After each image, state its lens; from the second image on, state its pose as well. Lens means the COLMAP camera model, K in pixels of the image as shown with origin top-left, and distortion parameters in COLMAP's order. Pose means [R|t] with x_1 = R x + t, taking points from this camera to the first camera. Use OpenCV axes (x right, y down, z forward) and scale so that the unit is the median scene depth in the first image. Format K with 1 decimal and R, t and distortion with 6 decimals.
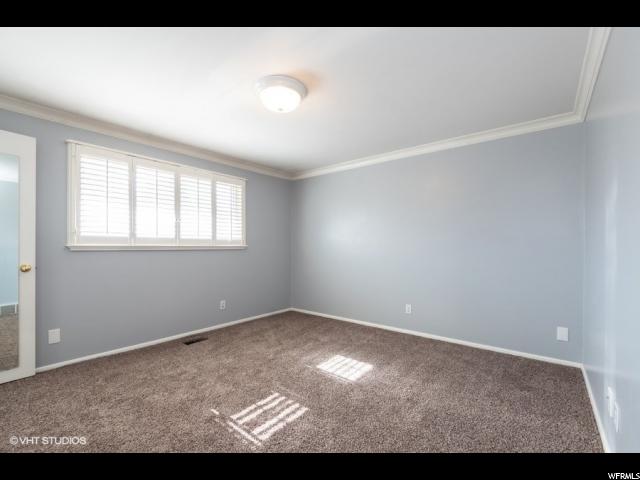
lens RADIAL K [[282.0, 0, 323.1], [0, 282.0, 239.3], [0, 0, 1]] dist [-0.012475, -0.000325]
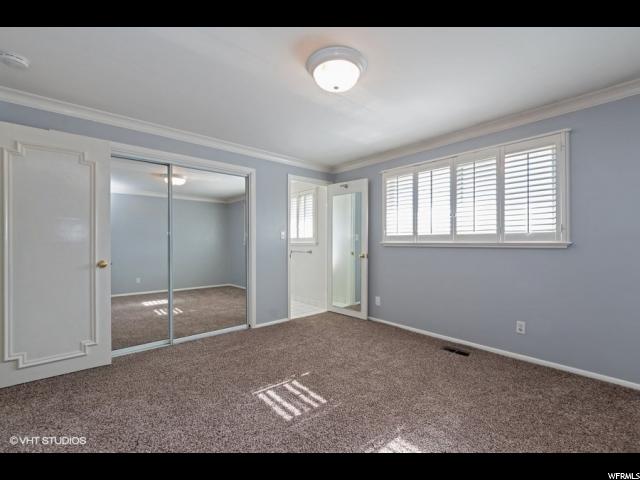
lens RADIAL K [[282.0, 0, 323.1], [0, 282.0, 239.3], [0, 0, 1]] dist [-0.012475, -0.000325]
pose [[-0.190898, -0.014531, -0.981502, 0.545854], [0.025050, 0.999493, -0.019669, 0.021939], [0.981290, -0.028342, -0.190437, 0.854997]]
